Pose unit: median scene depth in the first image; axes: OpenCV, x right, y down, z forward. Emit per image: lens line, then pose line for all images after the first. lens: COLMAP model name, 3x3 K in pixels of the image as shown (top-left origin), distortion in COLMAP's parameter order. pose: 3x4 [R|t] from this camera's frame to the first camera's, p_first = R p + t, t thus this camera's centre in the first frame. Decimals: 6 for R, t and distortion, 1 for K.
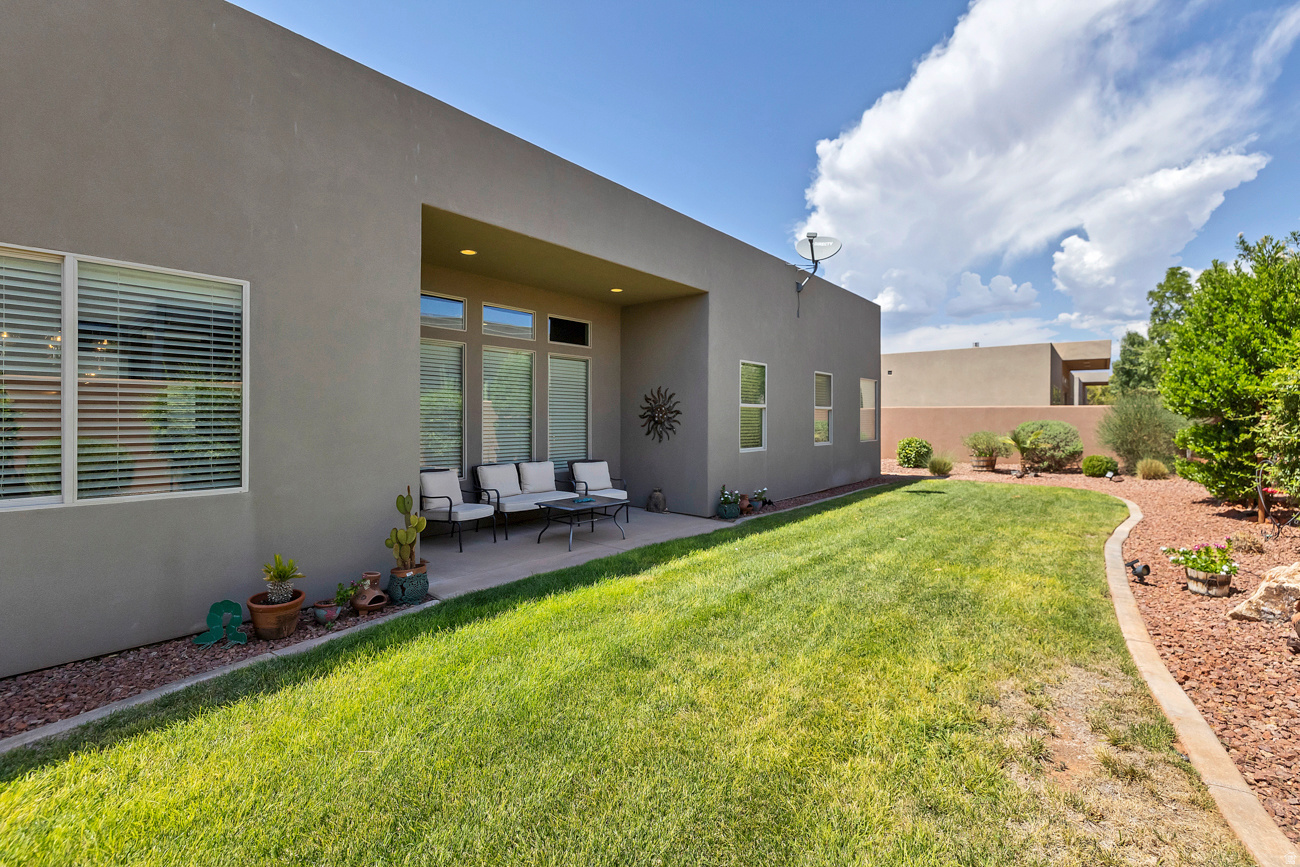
lens RADIAL K [[566.5, 0, 654.1], [0, 566.5, 417.2], [0, 0, 1]] dist [0.000954, 0.000182]
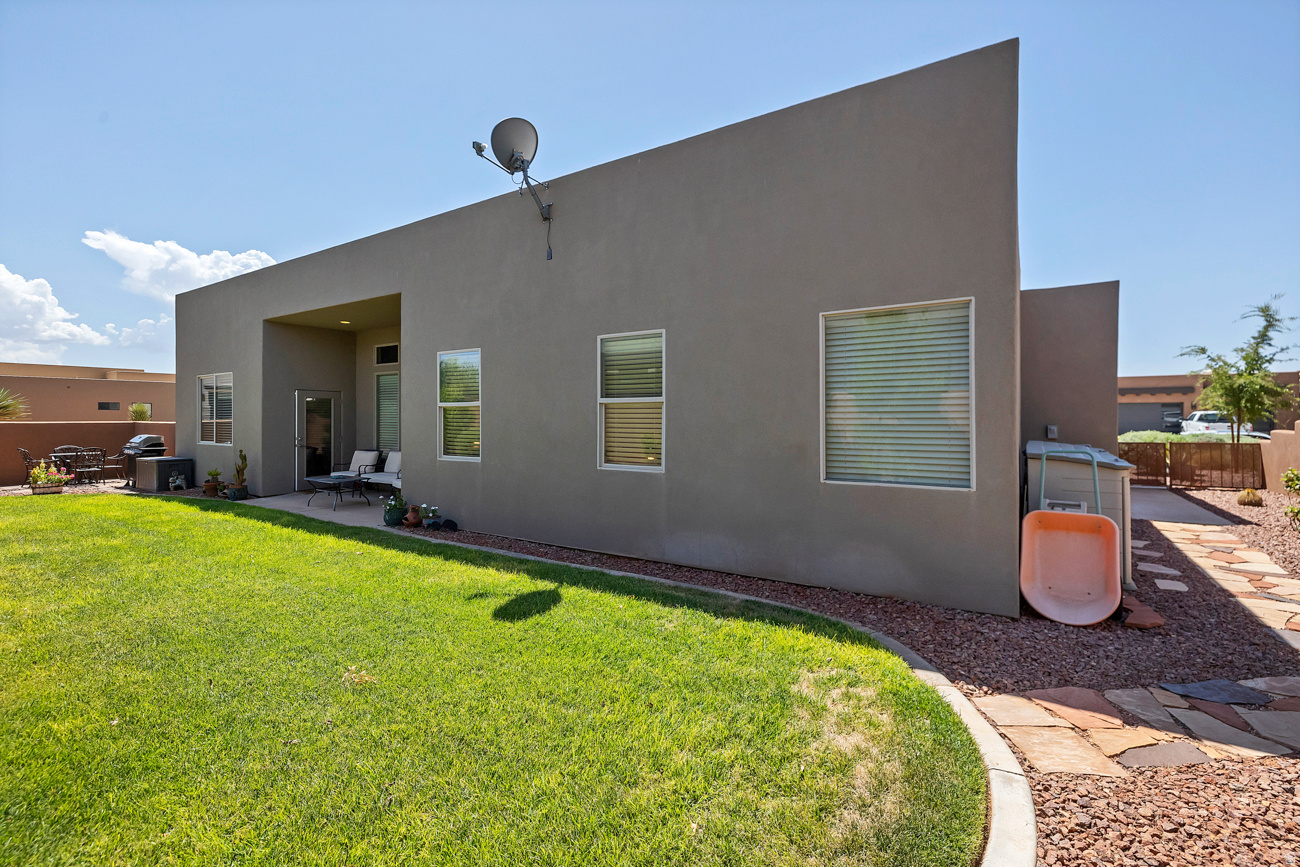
lens RADIAL K [[566.5, 0, 654.1], [0, 566.5, 417.2], [0, 0, 1]] dist [0.000954, 0.000182]
pose [[0.135116, -0.019803, -0.990632, 0.903419], [-0.004399, 0.999778, -0.020586, 0.014855], [0.990820, 0.007139, 0.134999, 1.034736]]
